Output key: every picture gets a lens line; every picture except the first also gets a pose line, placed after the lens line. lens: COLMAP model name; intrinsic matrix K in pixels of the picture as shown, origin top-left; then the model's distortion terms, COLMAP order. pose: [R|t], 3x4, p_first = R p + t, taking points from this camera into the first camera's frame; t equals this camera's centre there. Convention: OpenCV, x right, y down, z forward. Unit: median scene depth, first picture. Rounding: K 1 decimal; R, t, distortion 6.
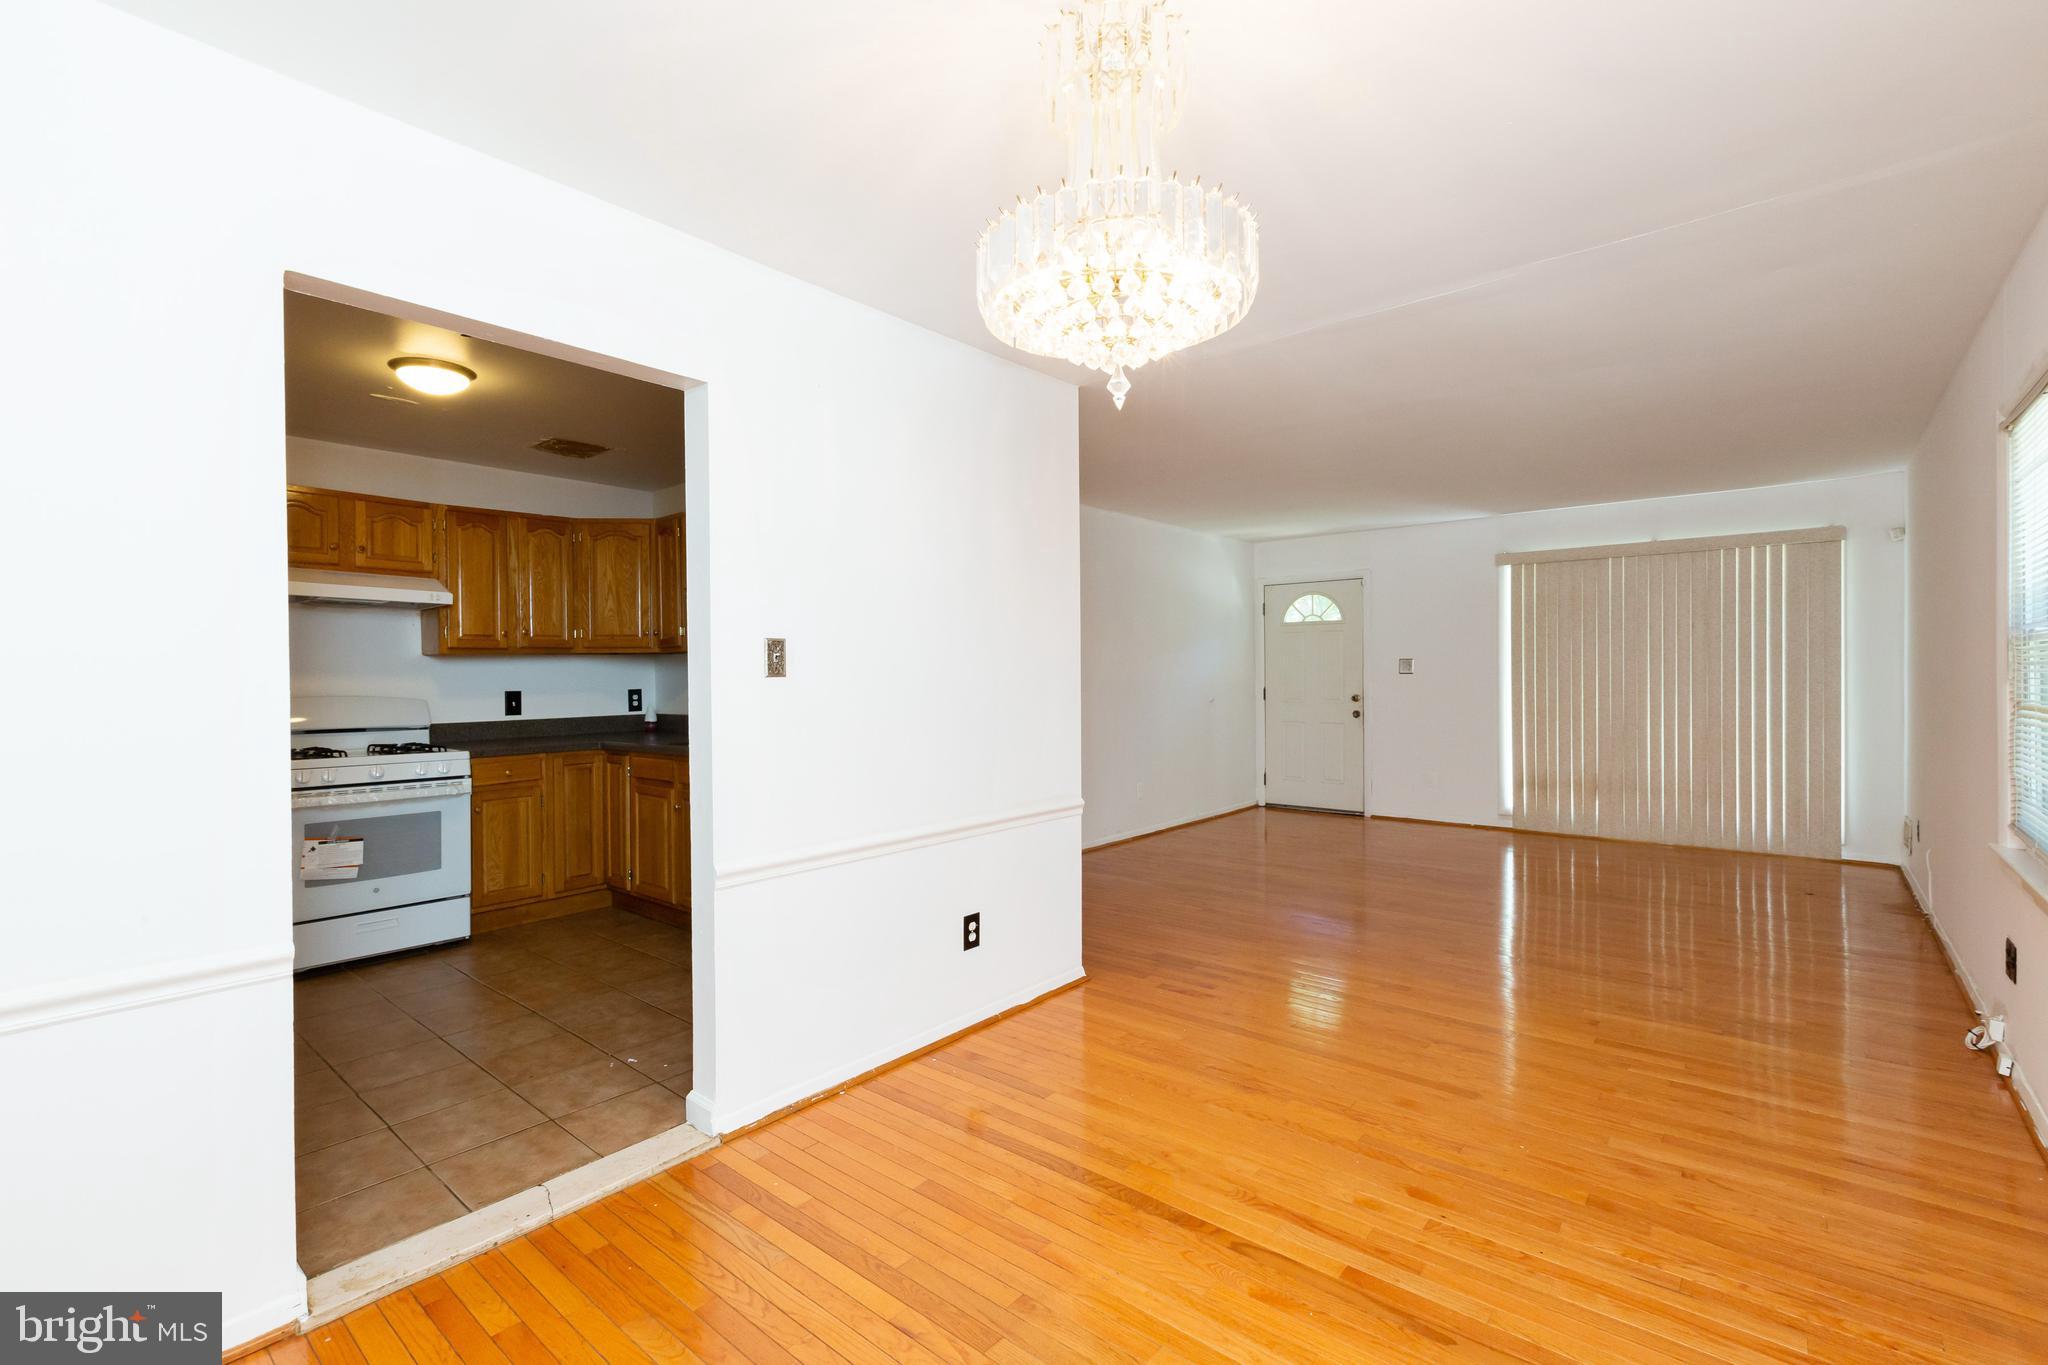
lens RADIAL K [[918.8, 0, 1010.9], [0, 918.8, 682.1], [0, 0, 1]] dist [-0.000999, 0.000822]
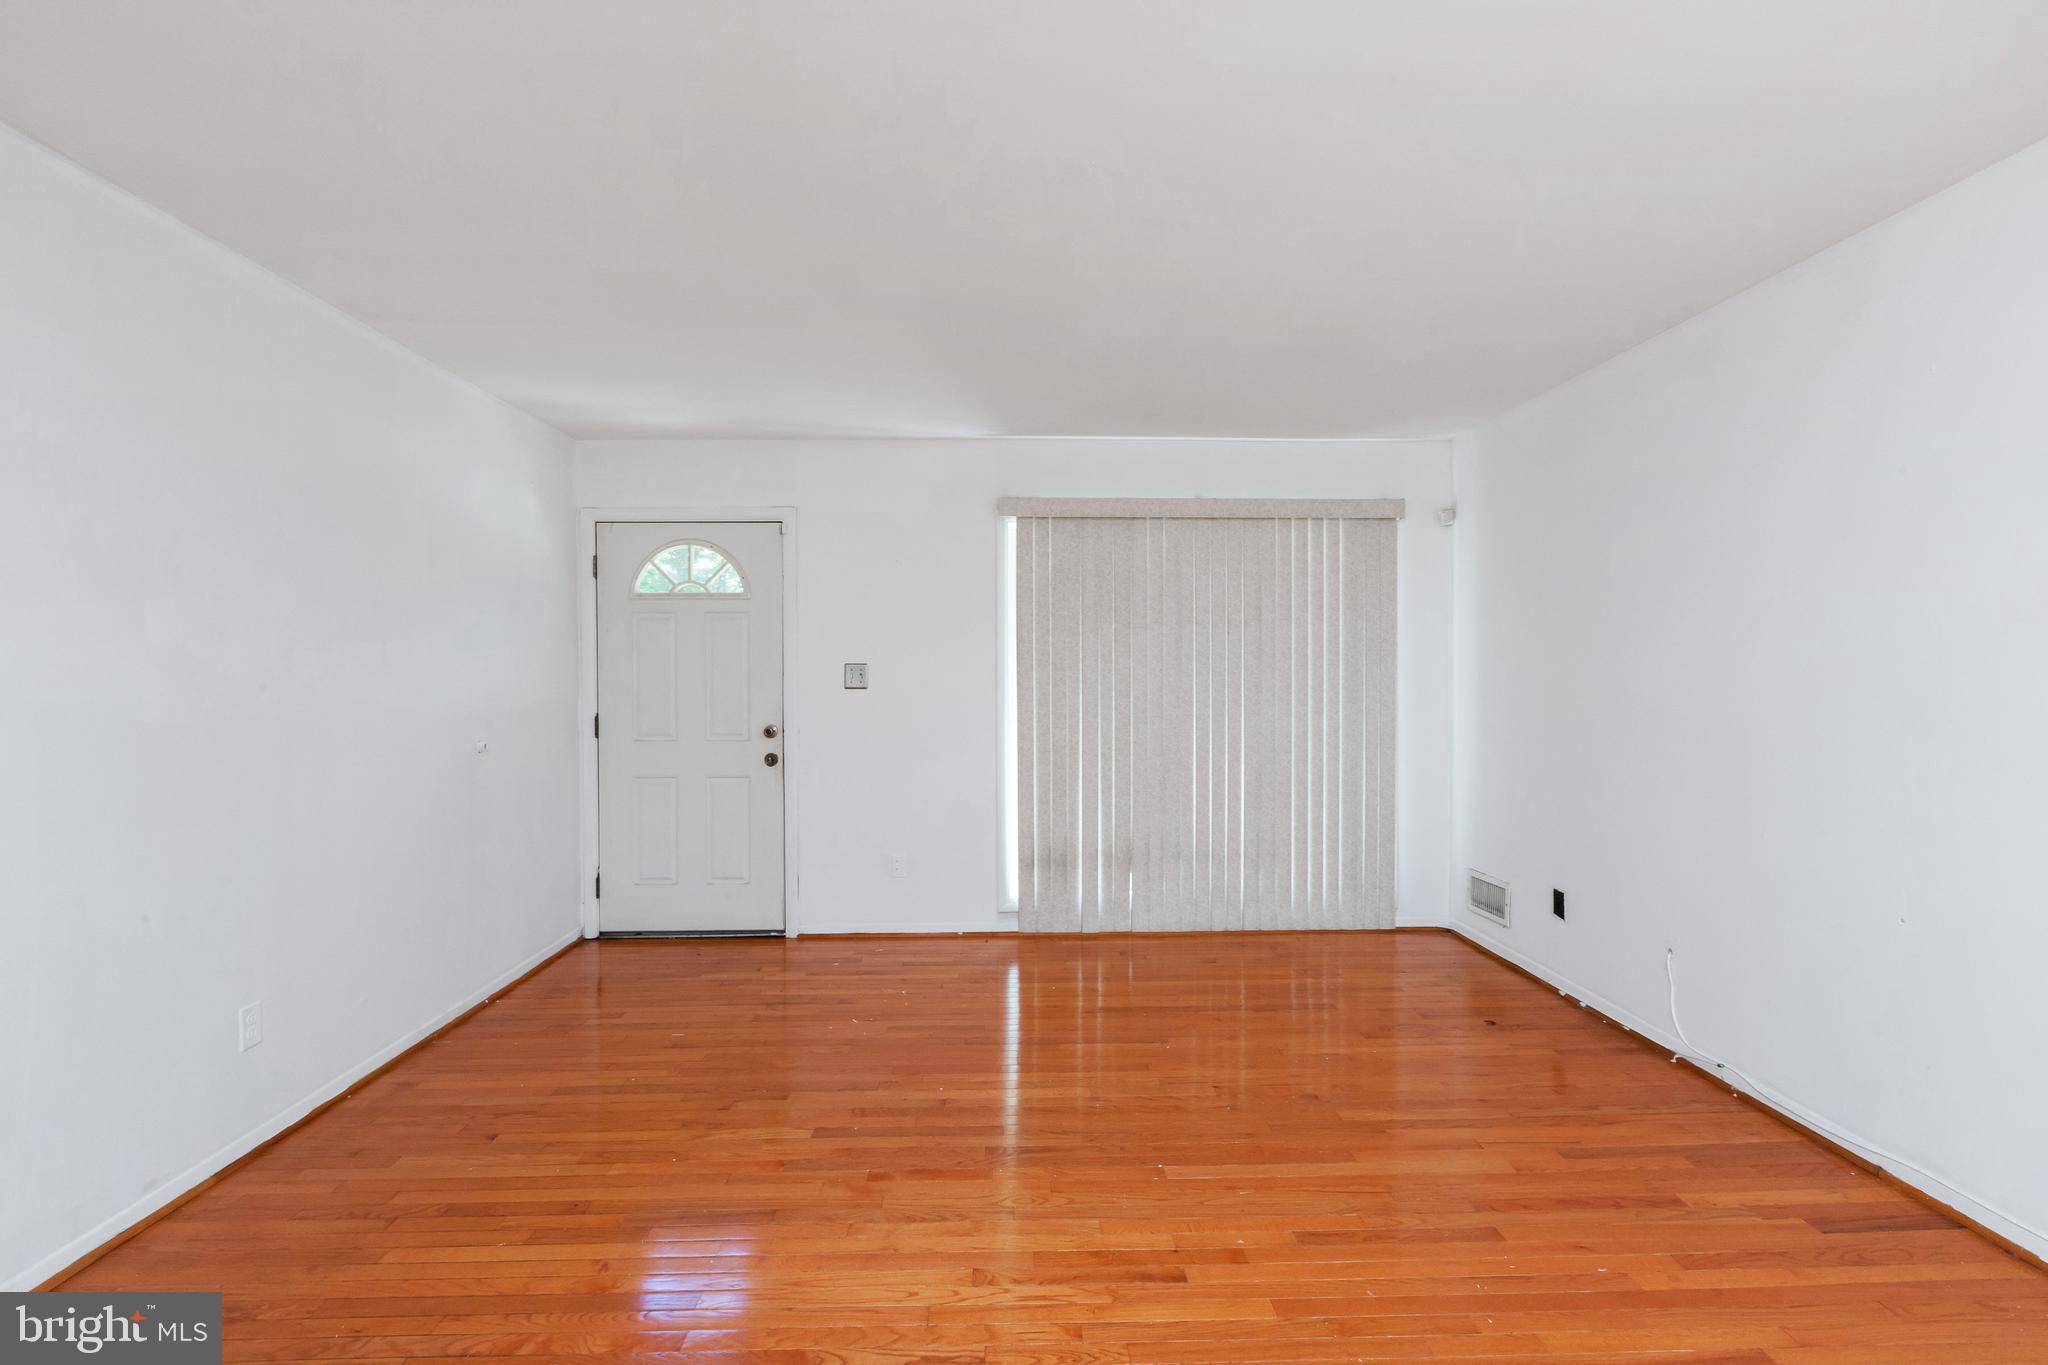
lens RADIAL K [[918.8, 0, 1022.5], [0, 918.8, 678.1], [0, 0, 1]] dist [-0.000999, 0.000822]
pose [[0.738470, -0.002182, 0.674283, 0.125608], [0.003333, 0.999994, -0.000414, -0.017214], [-0.674279, 0.002553, 0.738473, 0.553419]]
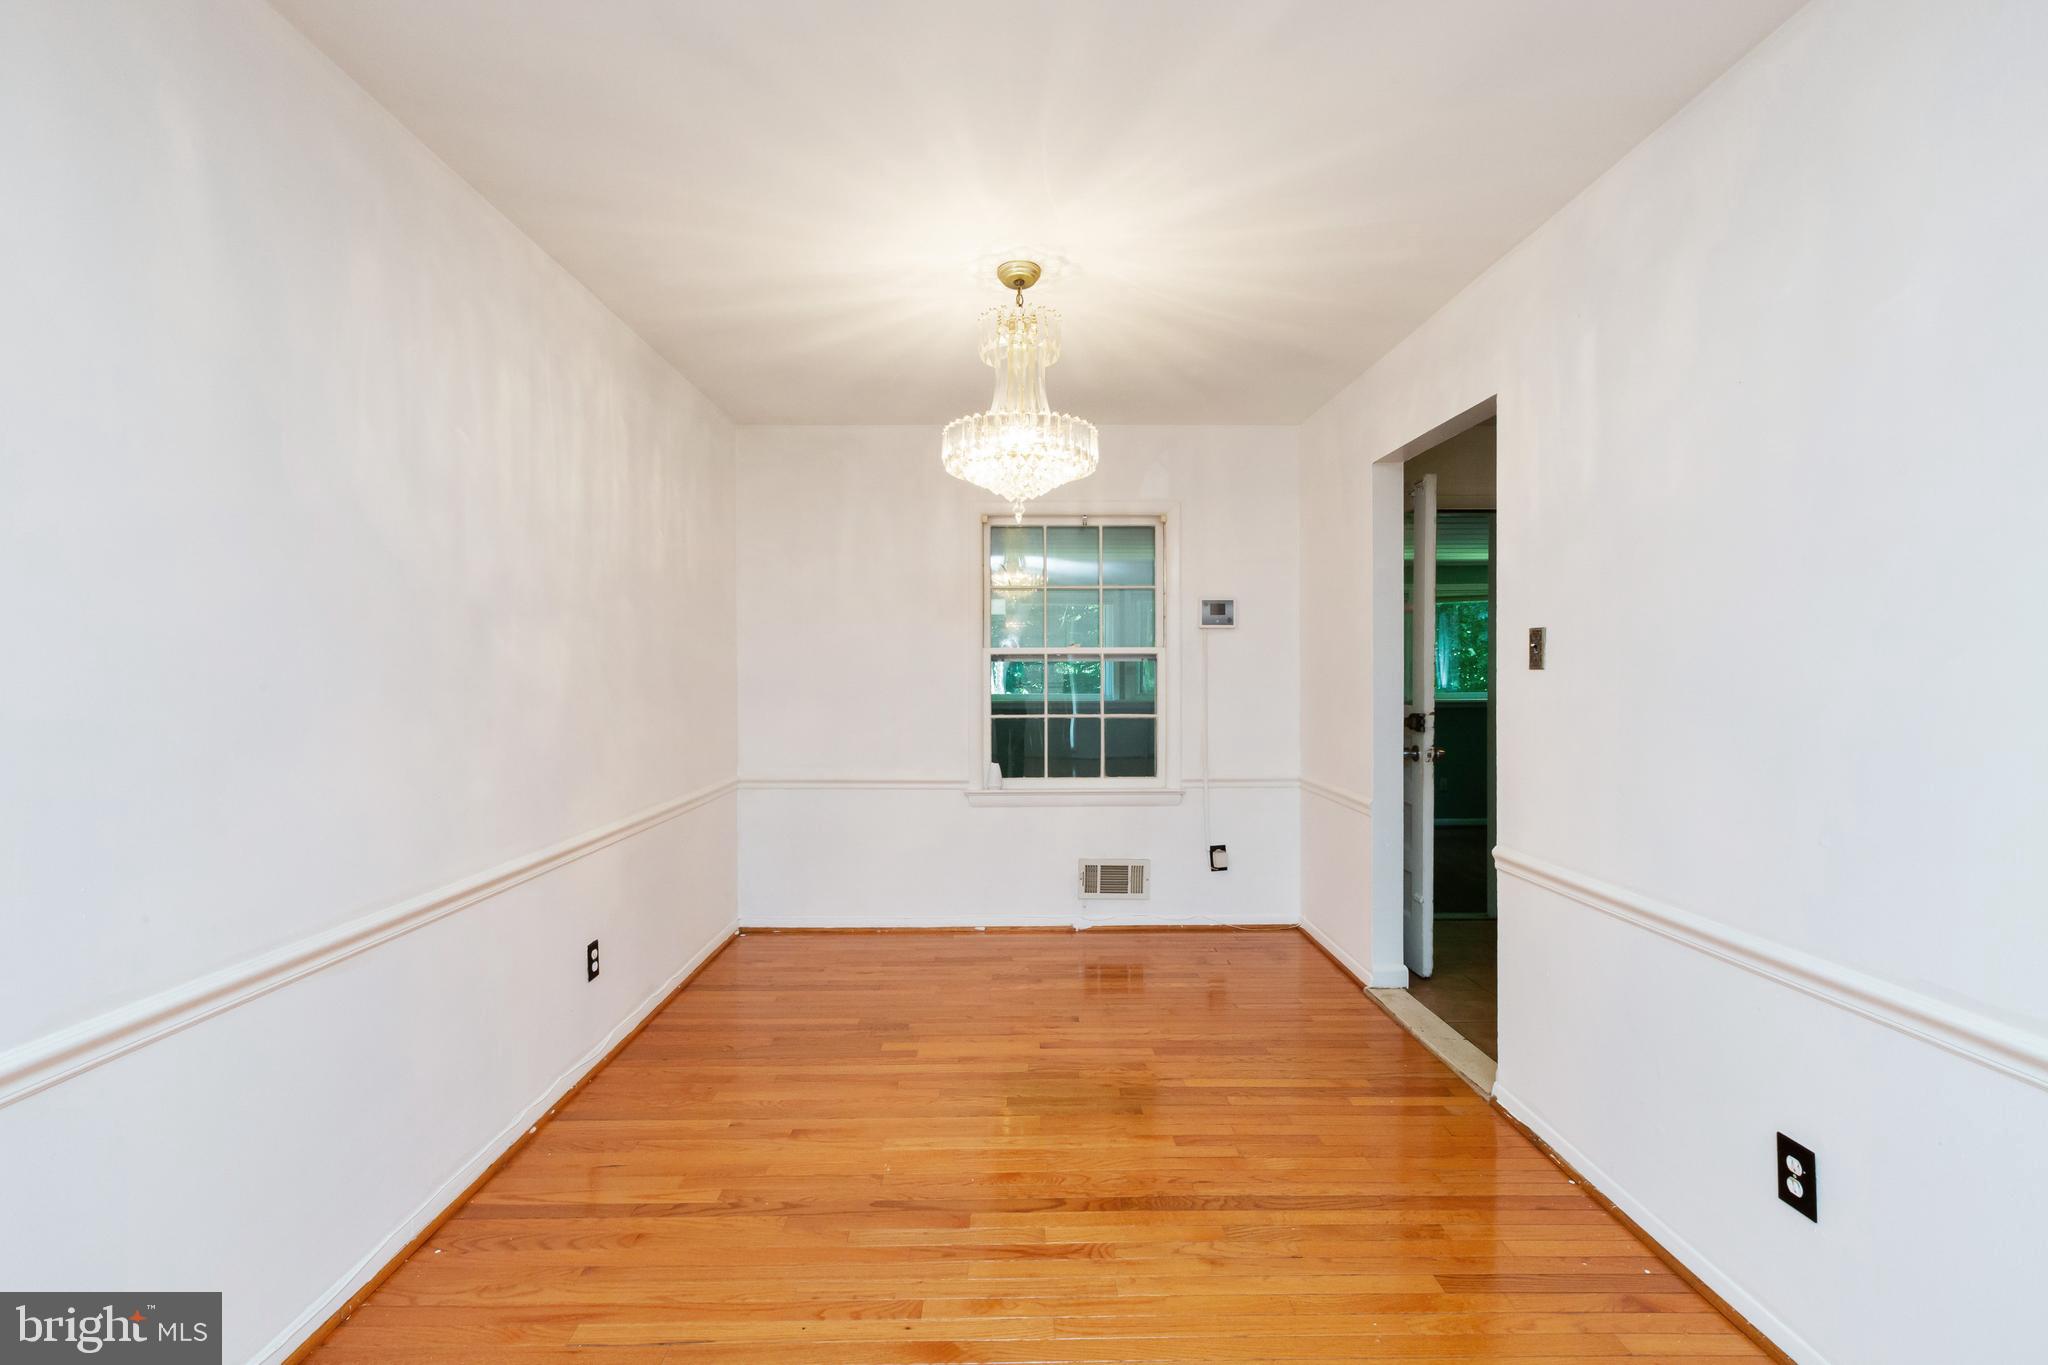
lens RADIAL K [[918.8, 0, 1024.1], [0, 918.8, 688.3], [0, 0, 1]] dist [-0.000999, 0.000822]
pose [[-0.750259, 0.026512, -0.660612, 0.299161], [0.009247, 0.999519, 0.029611, -0.007692], [0.661079, 0.016108, -0.750143, 0.543544]]
